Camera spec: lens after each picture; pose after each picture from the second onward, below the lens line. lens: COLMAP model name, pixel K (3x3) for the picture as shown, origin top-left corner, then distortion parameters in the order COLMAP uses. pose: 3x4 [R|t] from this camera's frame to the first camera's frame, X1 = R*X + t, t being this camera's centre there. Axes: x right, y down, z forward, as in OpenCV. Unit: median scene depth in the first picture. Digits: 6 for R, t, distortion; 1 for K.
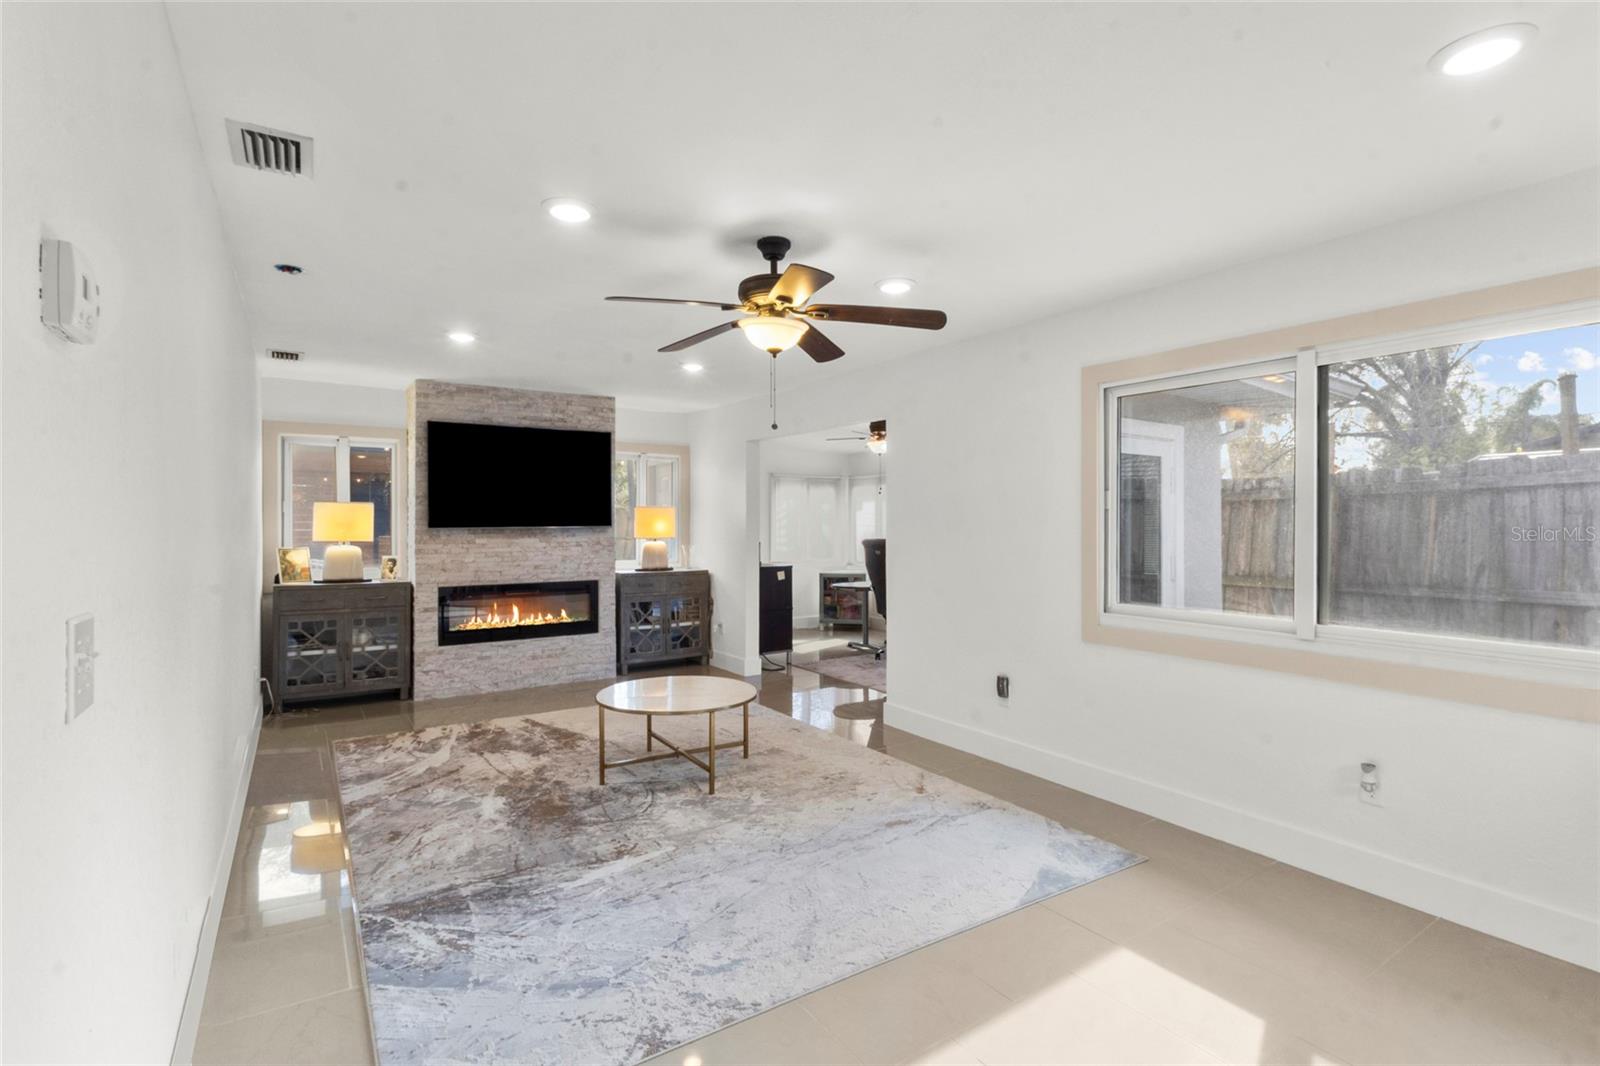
lens RADIAL K [[736.6, 0, 798.2], [0, 736.6, 523.1], [0, 0, 1]] dist [0.001210, 0.000347]
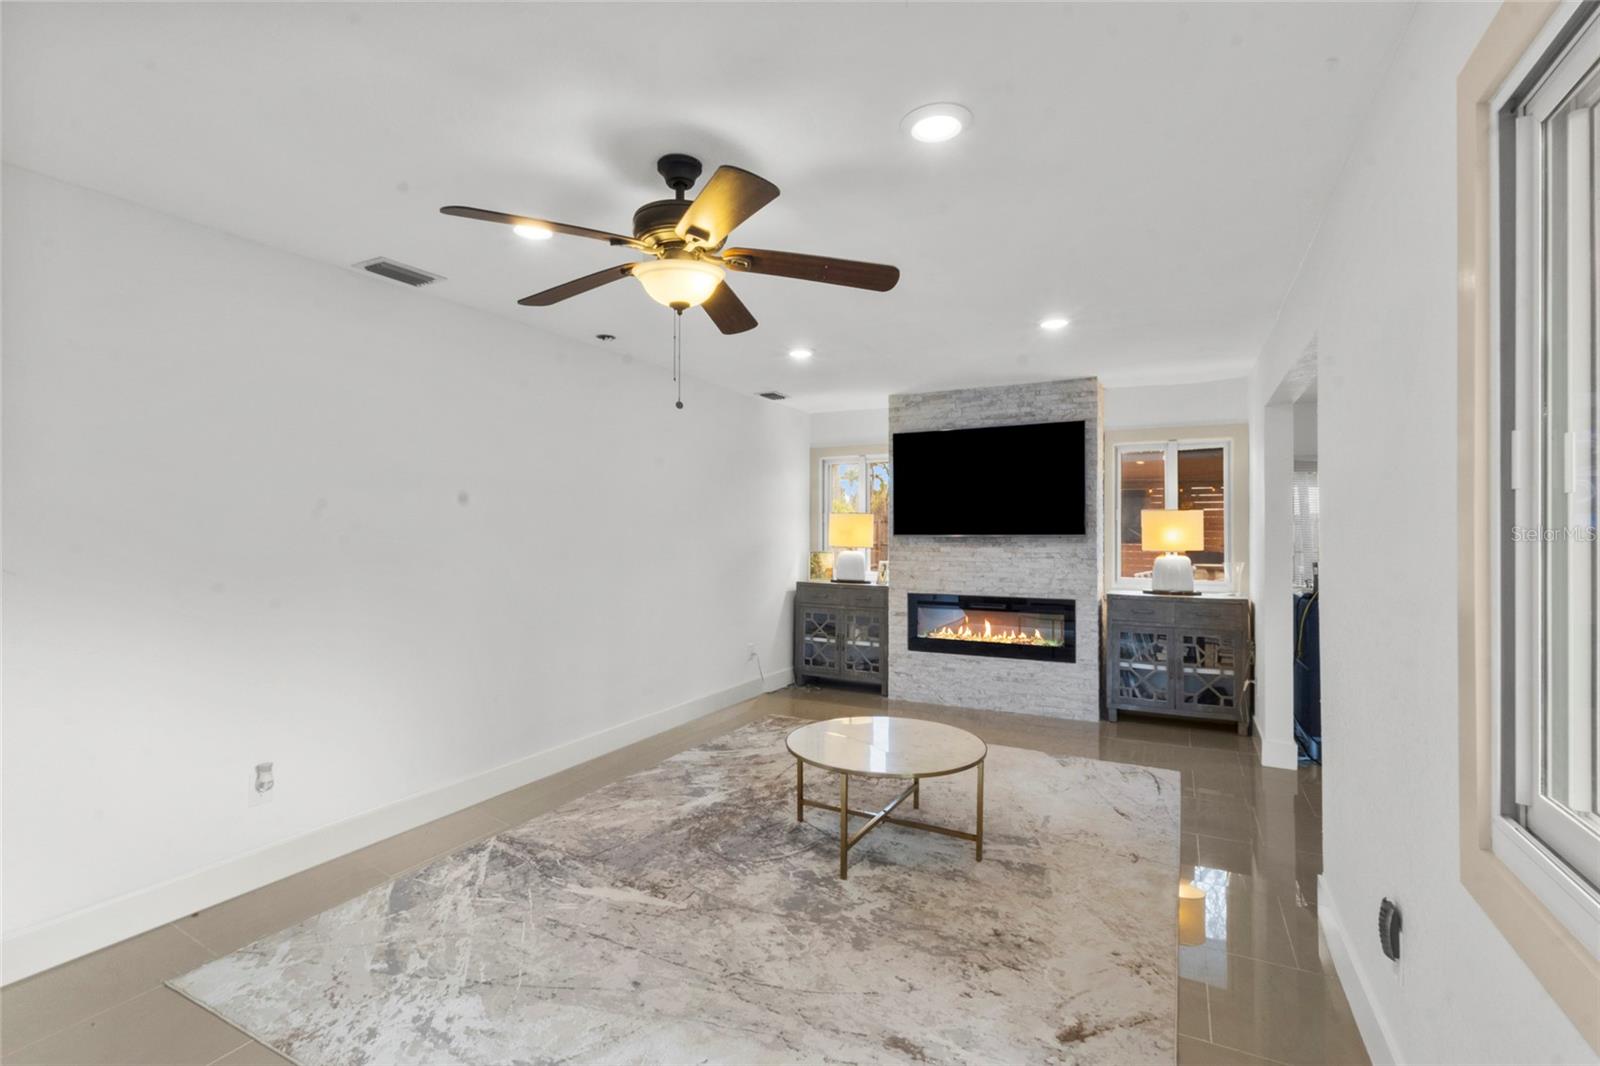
lens RADIAL K [[735.8, 0, 795.1], [0, 735.8, 528.9], [0, 0, 1]] dist [0.001263, 0.000167]
pose [[0.487907, -0.002003, -0.872893, 0.350000], [-0.000819, 0.999996, -0.002752, -0.000193], [0.872895, 0.002057, 0.487903, 0.373466]]
